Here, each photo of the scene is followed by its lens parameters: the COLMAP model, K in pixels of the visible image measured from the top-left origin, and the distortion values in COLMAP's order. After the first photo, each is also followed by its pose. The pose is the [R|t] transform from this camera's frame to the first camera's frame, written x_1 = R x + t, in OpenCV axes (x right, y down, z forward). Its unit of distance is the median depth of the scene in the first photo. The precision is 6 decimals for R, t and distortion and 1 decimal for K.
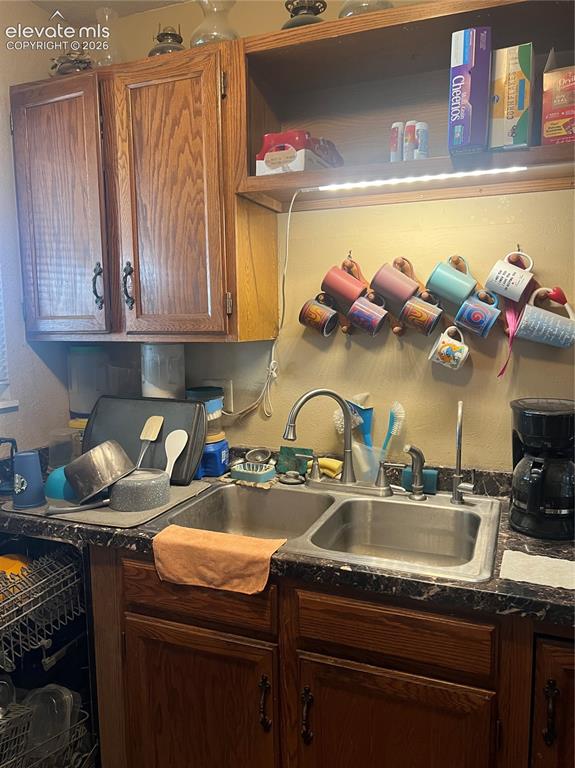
lens RADIAL K [[578.0, 0, 284.8], [0, 578.0, 386.7], [0, 0, 1]] dist [0.063045, -0.078604]
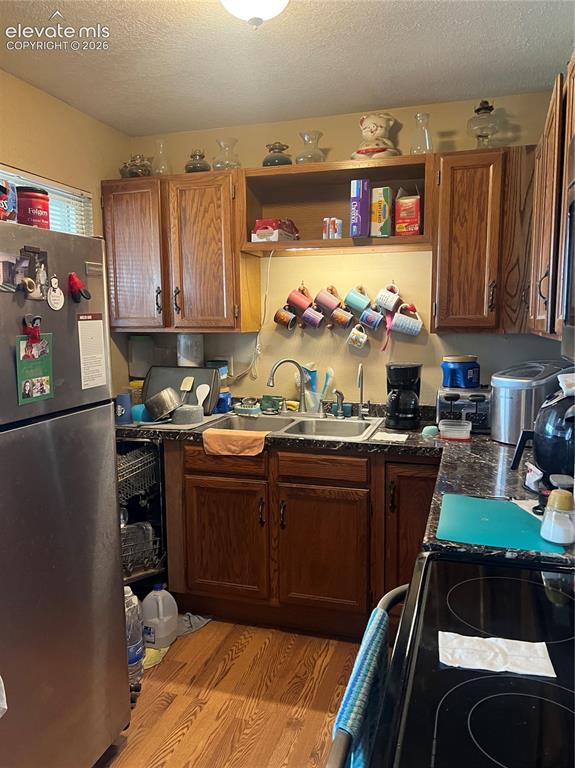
lens RADIAL K [[578.0, 0, 293.7], [0, 578.0, 386.4], [0, 0, 1]] dist [0.063045, -0.078604]
pose [[0.995820, -0.006091, 0.091135, -0.085213], [0.006172, 0.999981, -0.000614, 0.094933], [-0.091129, 0.001174, 0.995838, -0.823280]]
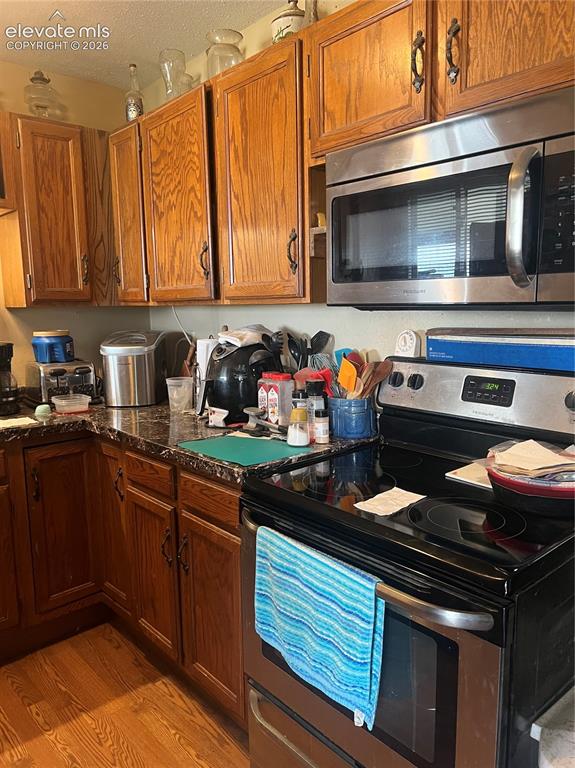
lens RADIAL K [[578.0, 0, 288.9], [0, 578.0, 379.3], [0, 0, 1]] dist [0.063045, -0.078604]
pose [[0.439588, -0.115806, 0.890702, -0.650690], [0.117579, 0.990539, 0.070758, 0.107939], [-0.890470, 0.073624, 0.449046, -0.511491]]
